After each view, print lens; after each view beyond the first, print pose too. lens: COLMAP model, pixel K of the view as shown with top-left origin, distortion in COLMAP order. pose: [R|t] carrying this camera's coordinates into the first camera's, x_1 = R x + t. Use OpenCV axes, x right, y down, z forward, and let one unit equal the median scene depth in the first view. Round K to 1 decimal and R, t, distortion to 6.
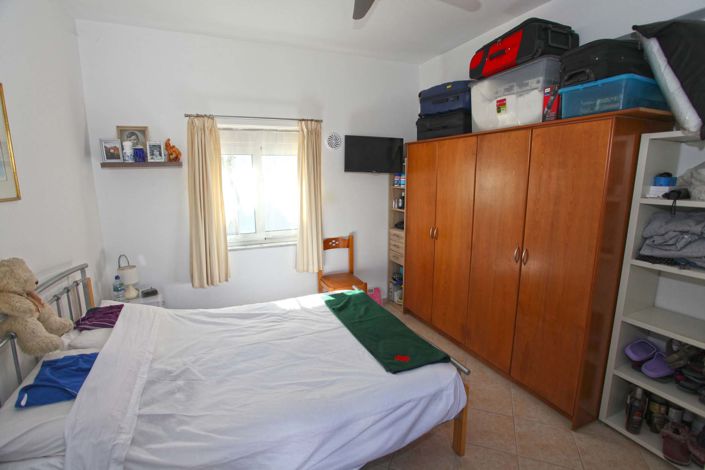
lens RADIAL K [[342.2, 0, 355.7], [0, 342.2, 238.6], [0, 0, 1]] dist [-0.026396, 0.004088]
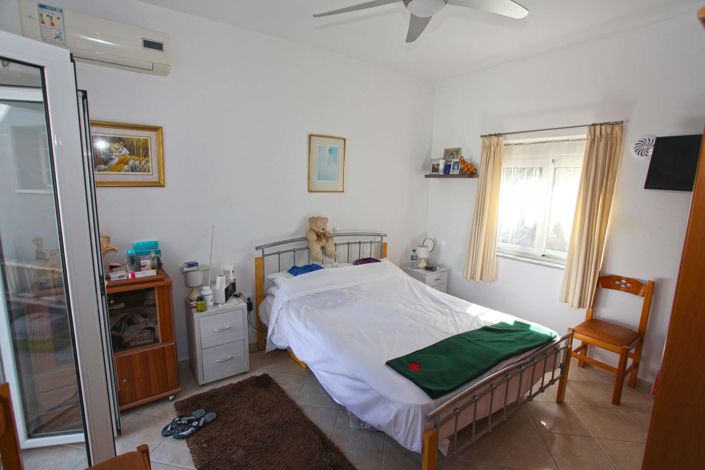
lens RADIAL K [[342.2, 0, 355.2], [0, 342.2, 233.4], [0, 0, 1]] dist [-0.026396, 0.004088]
pose [[0.237592, 0.158617, -0.958327, 0.641833], [-0.216650, 0.970379, 0.106899, -0.061179], [0.946896, 0.182223, 0.264919, 0.326898]]
